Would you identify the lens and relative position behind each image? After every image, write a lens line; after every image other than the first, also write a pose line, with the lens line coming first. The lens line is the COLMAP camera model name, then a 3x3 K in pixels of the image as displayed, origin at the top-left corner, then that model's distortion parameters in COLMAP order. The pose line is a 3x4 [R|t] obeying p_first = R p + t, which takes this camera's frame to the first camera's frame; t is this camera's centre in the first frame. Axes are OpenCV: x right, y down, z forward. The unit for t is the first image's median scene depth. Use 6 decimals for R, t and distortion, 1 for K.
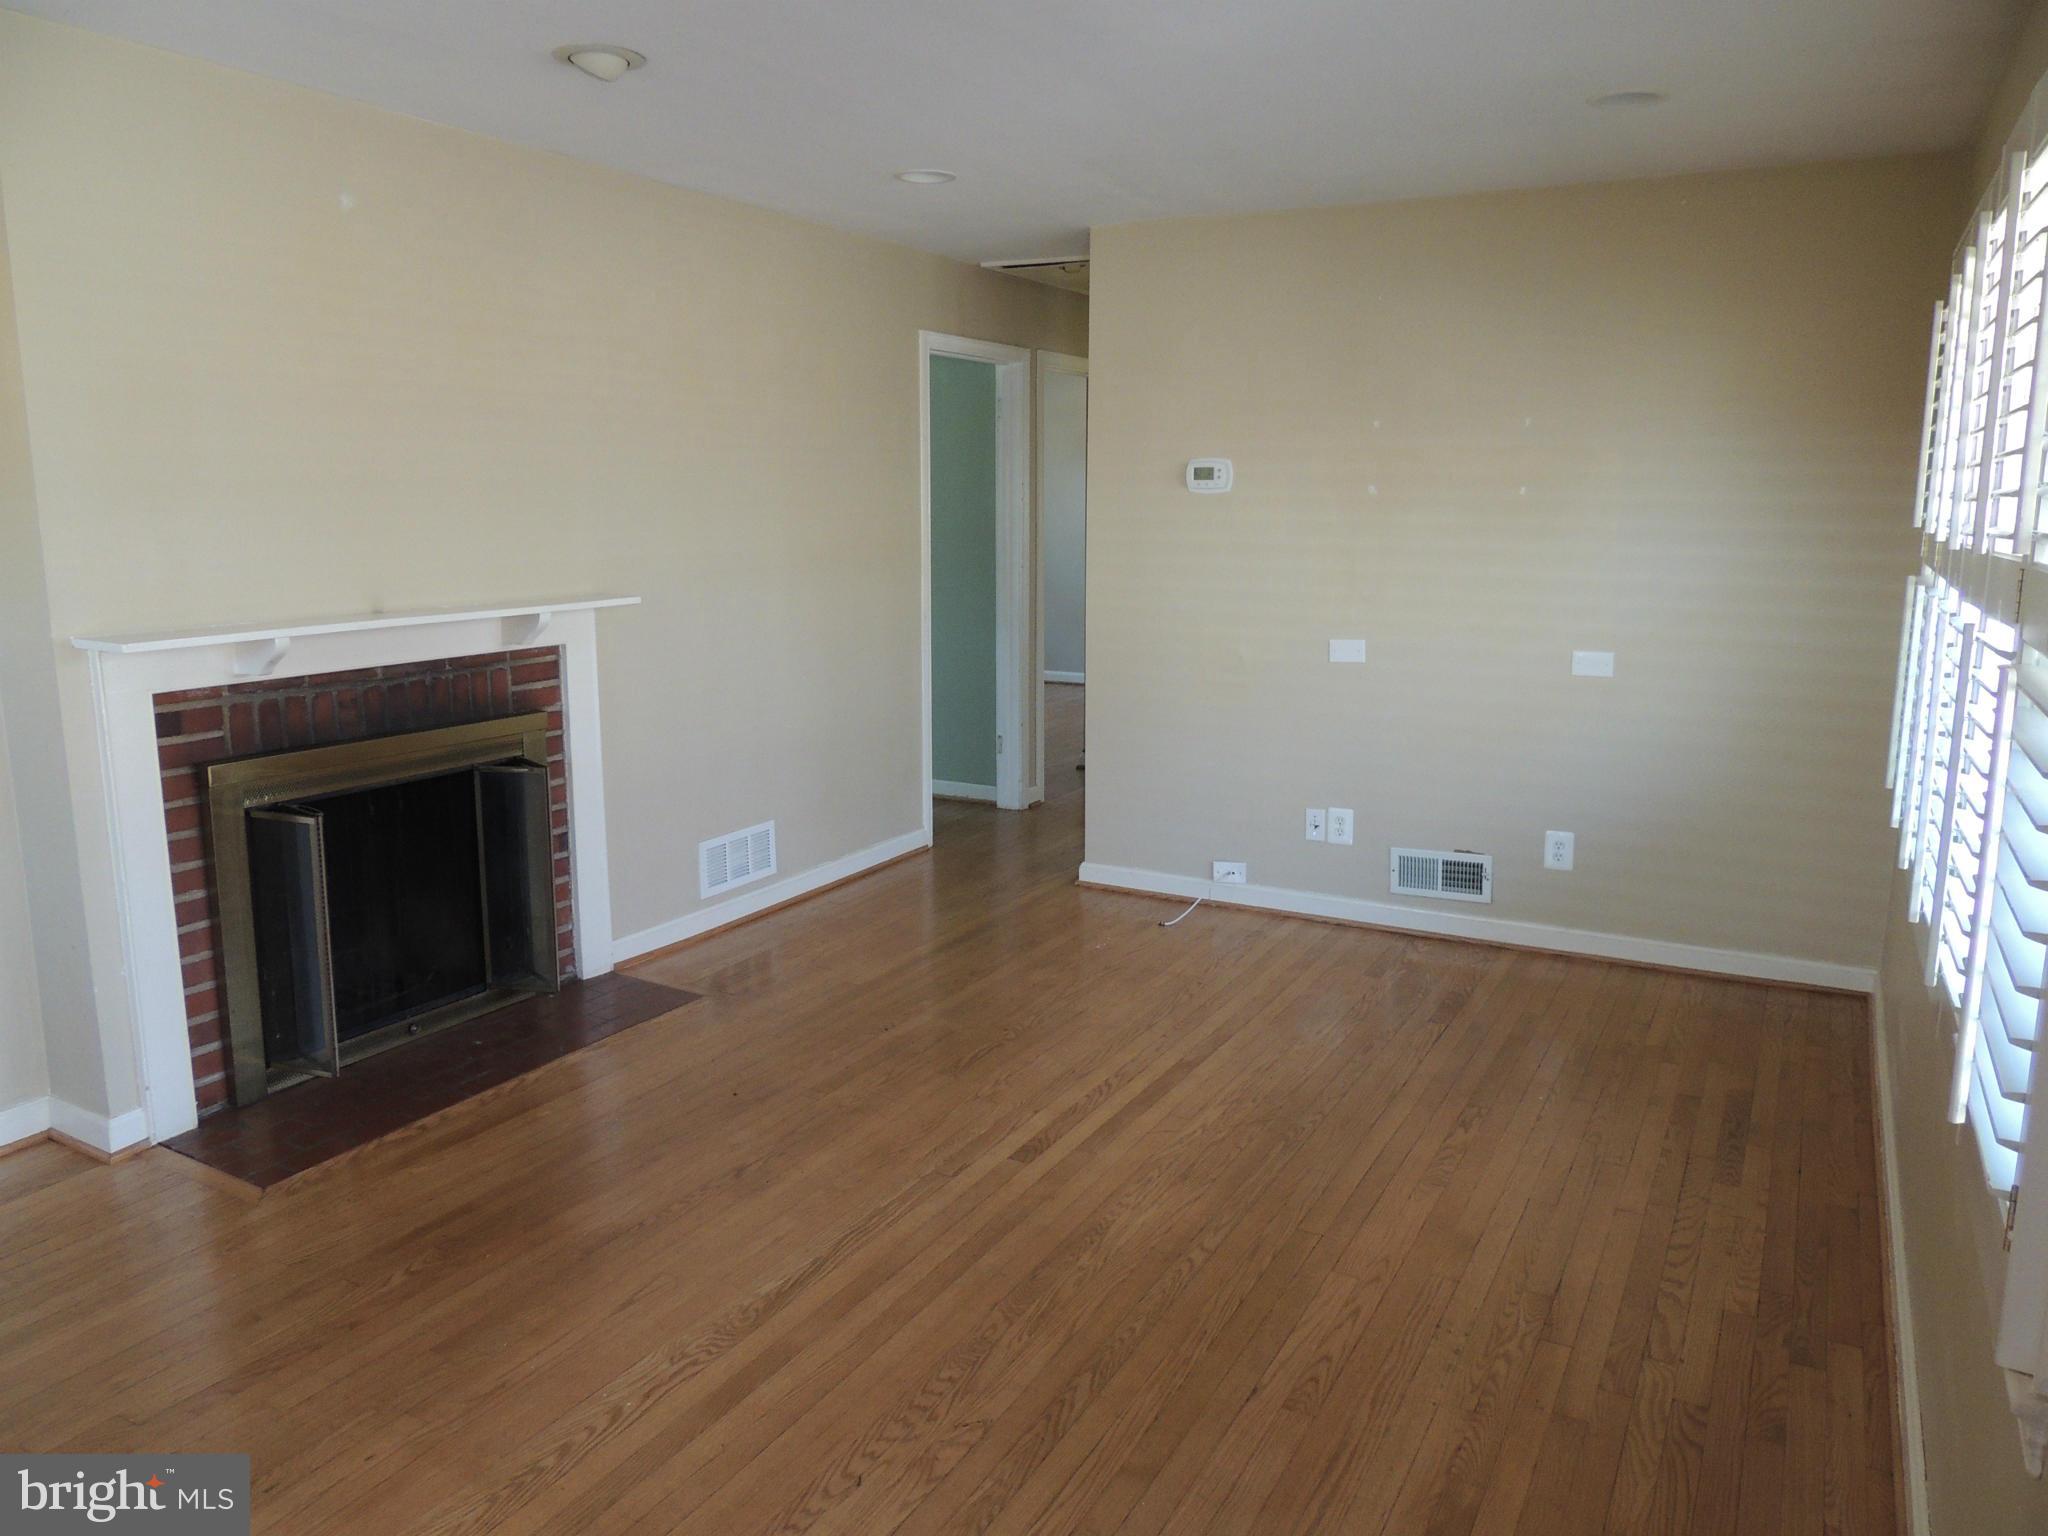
lens RADIAL K [[1463.2, 0, 1025.1], [0, 1463.2, 774.5], [0, 0, 1]] dist [-0.019367, -0.000240]
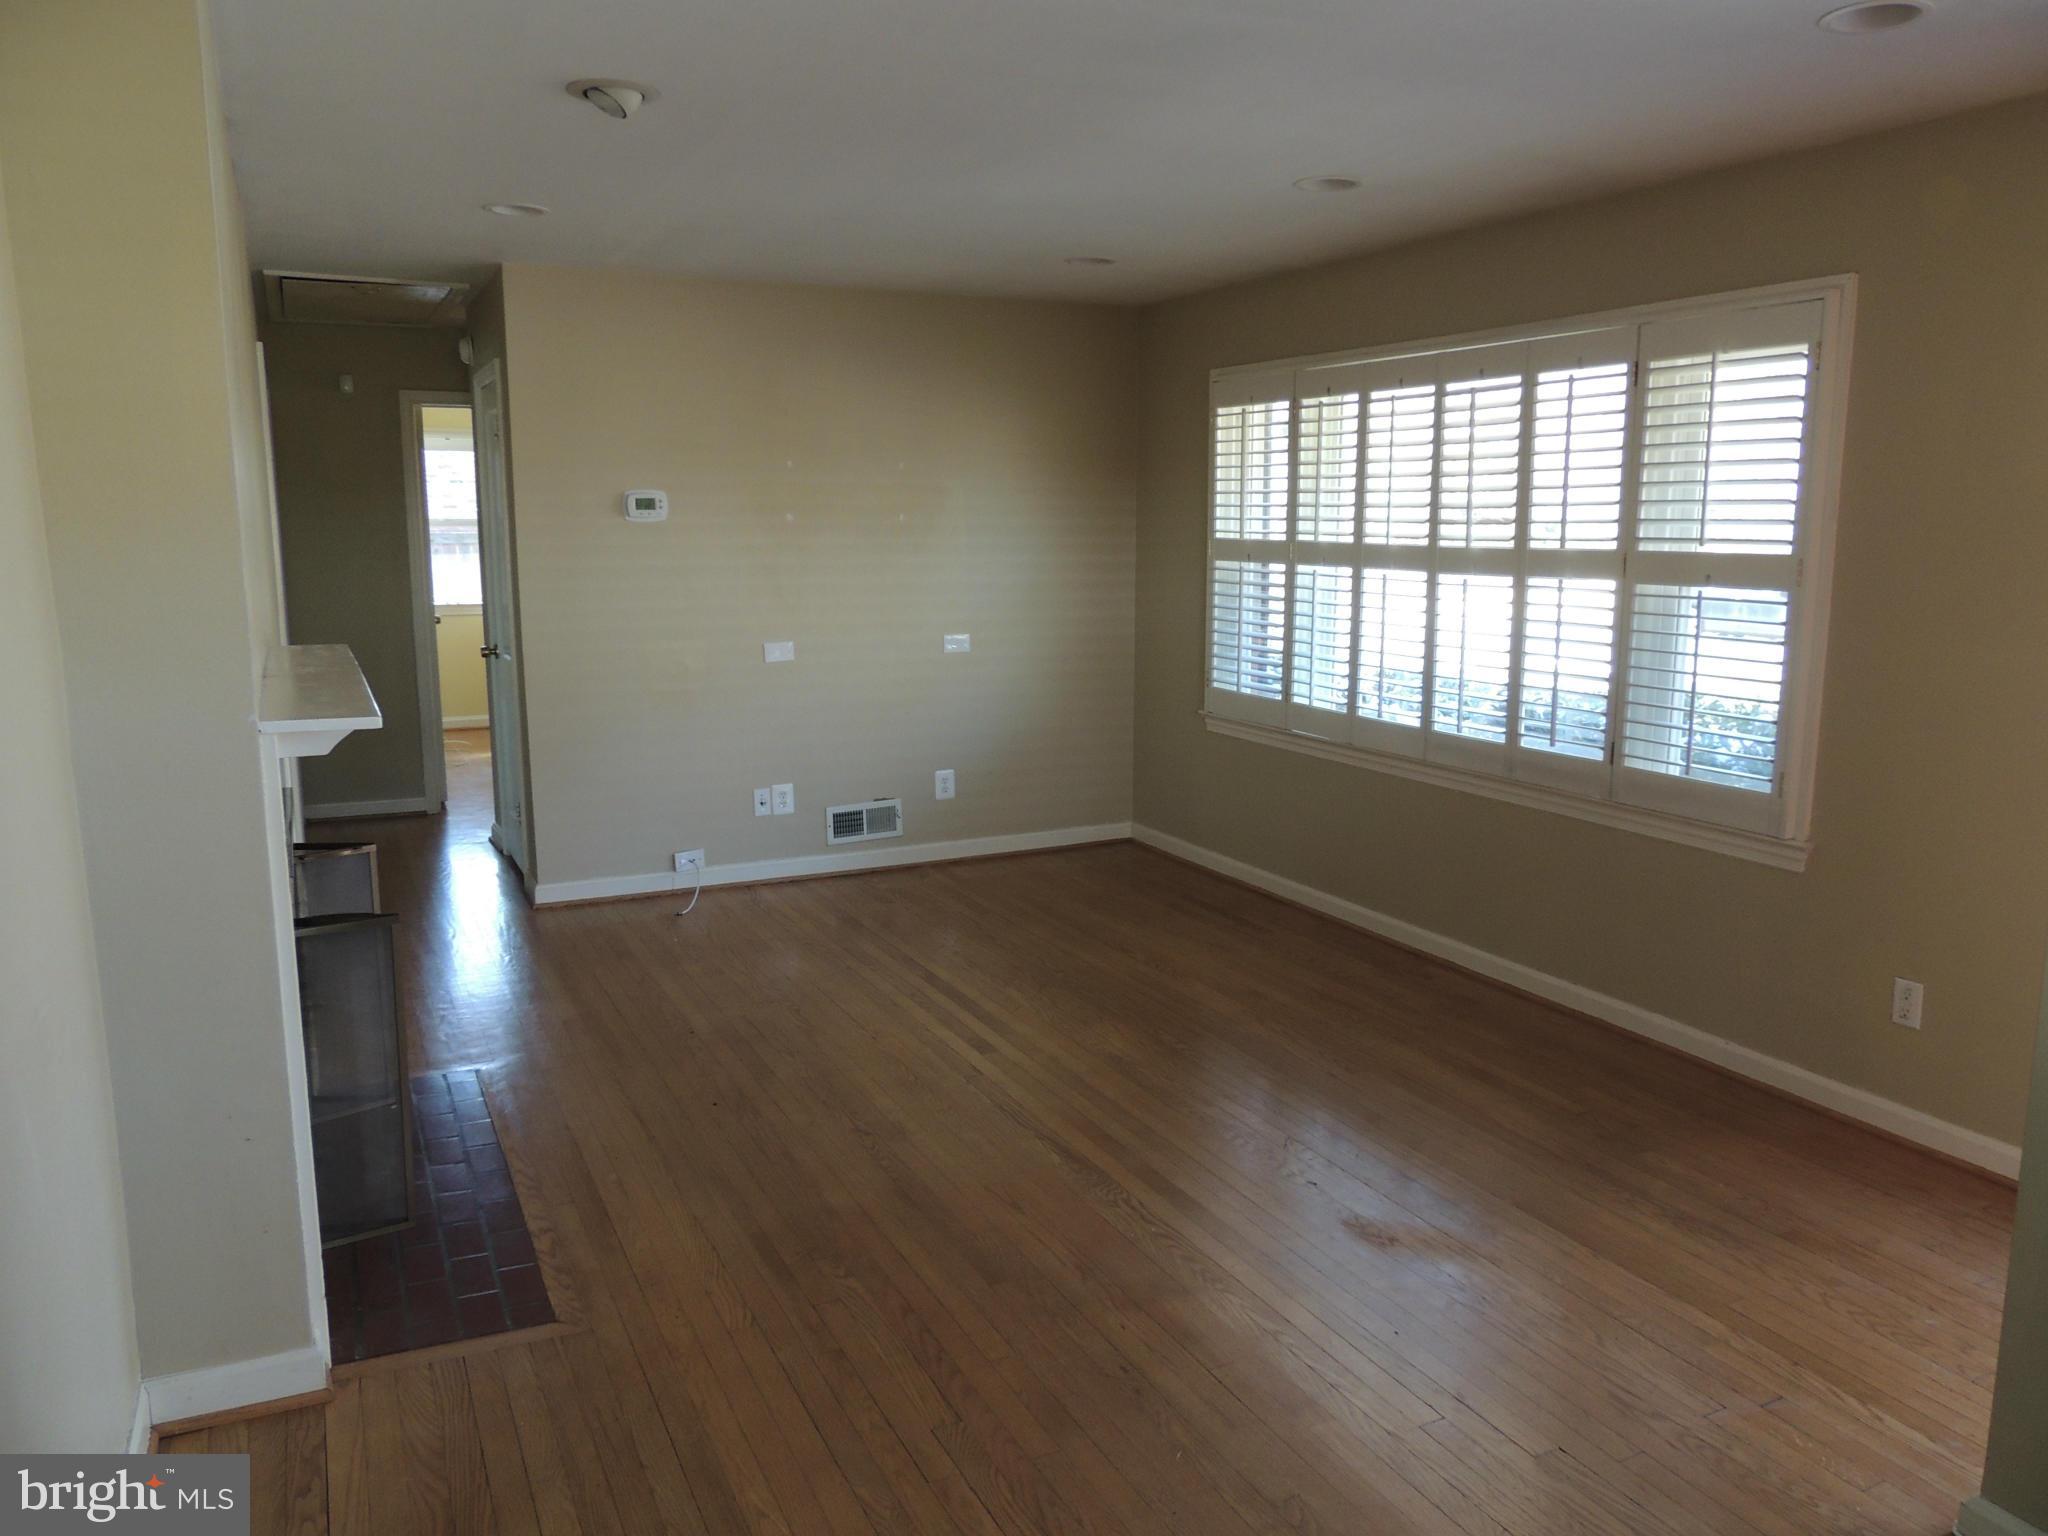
lens RADIAL K [[1480.9, 0, 1013.0], [0, 1480.9, 765.0], [0, 0, 1]] dist [-0.000265, -0.001725]
pose [[0.577927, -0.142040, 0.803632, -0.819588], [0.158724, 0.985496, 0.060039, -0.044395], [-0.800504, 0.092857, 0.592090, 0.171564]]
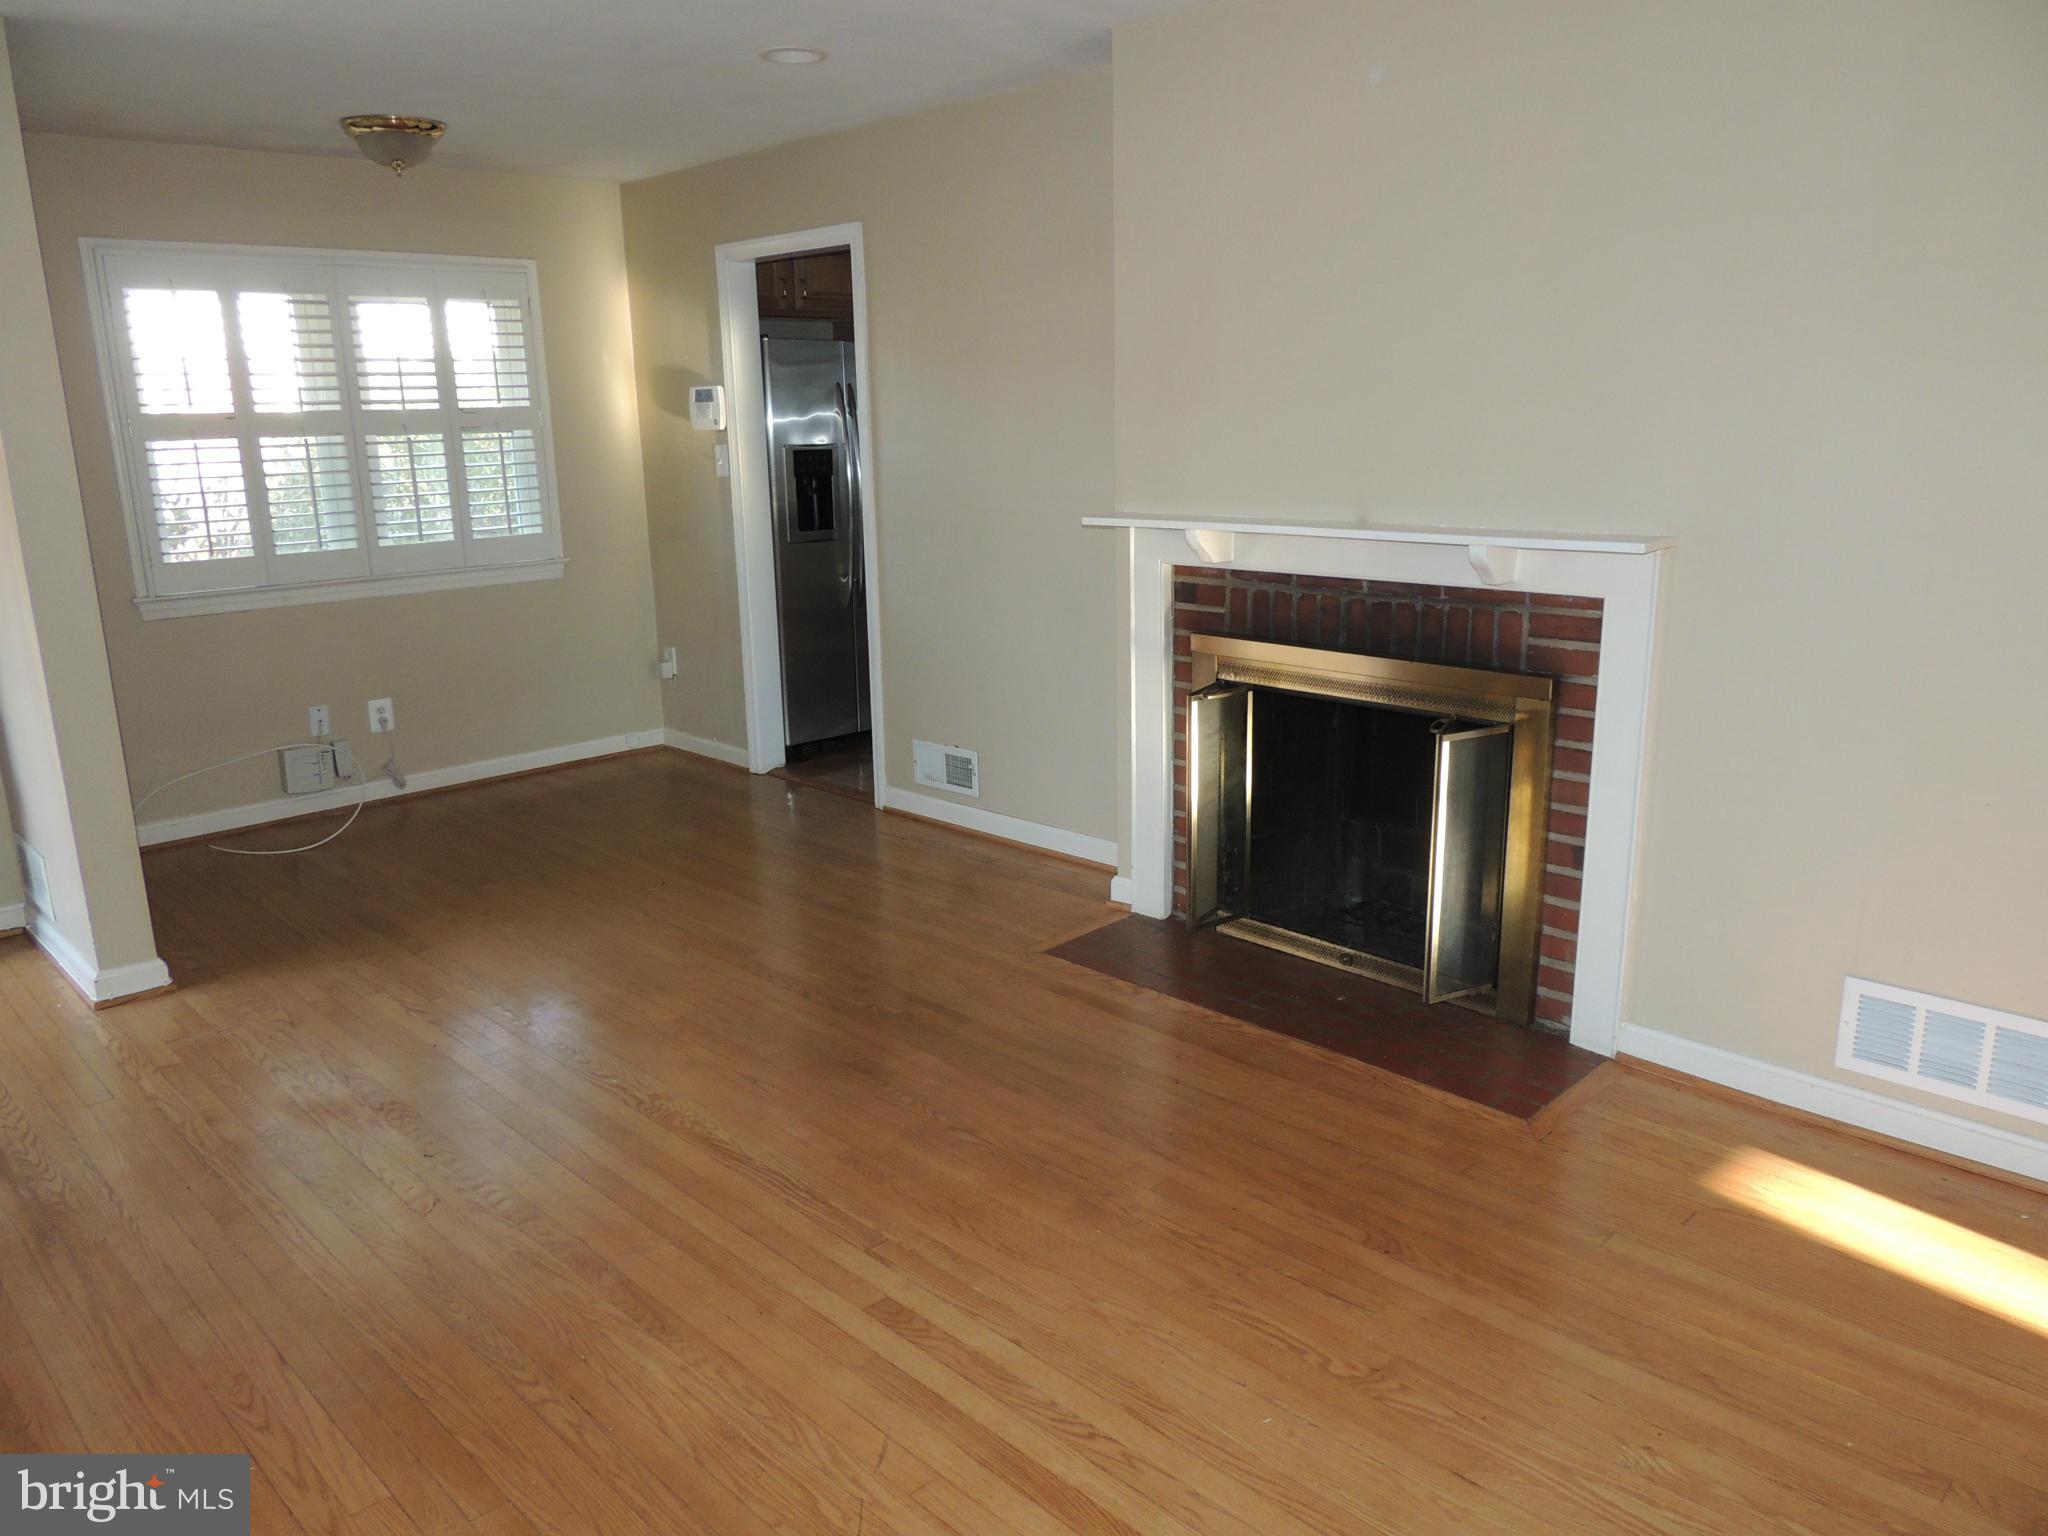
lens RADIAL K [[1463.2, 0, 1025.1], [0, 1463.2, 774.5], [0, 0, 1]] dist [-0.019367, -0.000240]
pose [[-0.290512, 0.232880, -0.928100, 0.501676], [-0.164122, 0.943431, 0.288100, -0.181187], [0.942691, 0.236018, -0.235857, 0.987305]]
